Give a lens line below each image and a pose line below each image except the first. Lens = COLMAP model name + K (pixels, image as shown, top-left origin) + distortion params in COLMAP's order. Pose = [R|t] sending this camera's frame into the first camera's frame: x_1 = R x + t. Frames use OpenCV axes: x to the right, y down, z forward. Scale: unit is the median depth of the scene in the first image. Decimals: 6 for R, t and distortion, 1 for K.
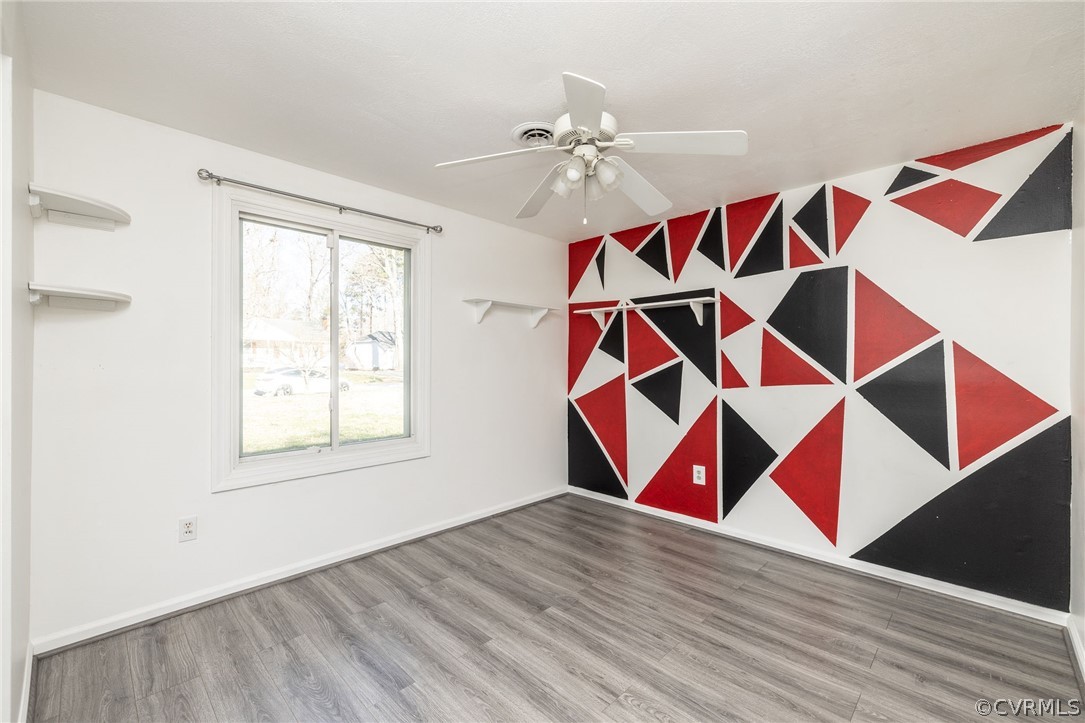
lens RADIAL K [[458.6, 0, 539.6], [0, 458.6, 358.5], [0, 0, 1]] dist [0.000280, -0.000234]
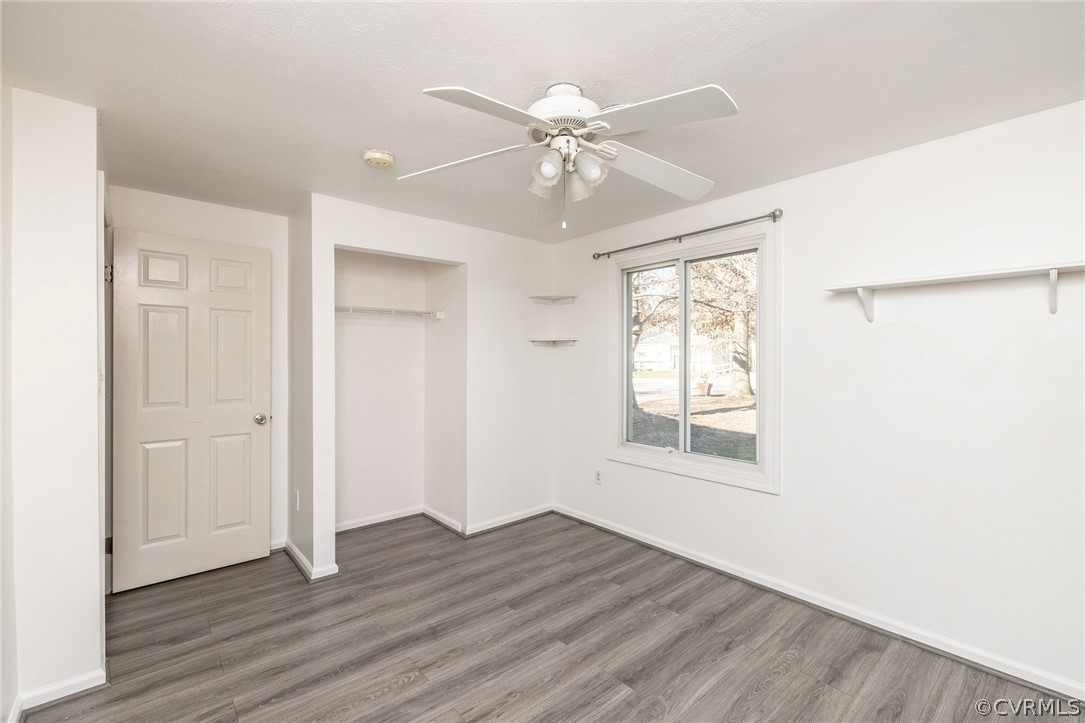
lens RADIAL K [[458.6, 0, 539.0], [0, 458.6, 361.2], [0, 0, 1]] dist [0.000280, -0.000234]
pose [[-0.072590, 0.007574, -0.997333, 0.791533], [0.008888, 0.999936, 0.006947, -0.046578], [0.997322, -0.008360, -0.072653, 0.839814]]
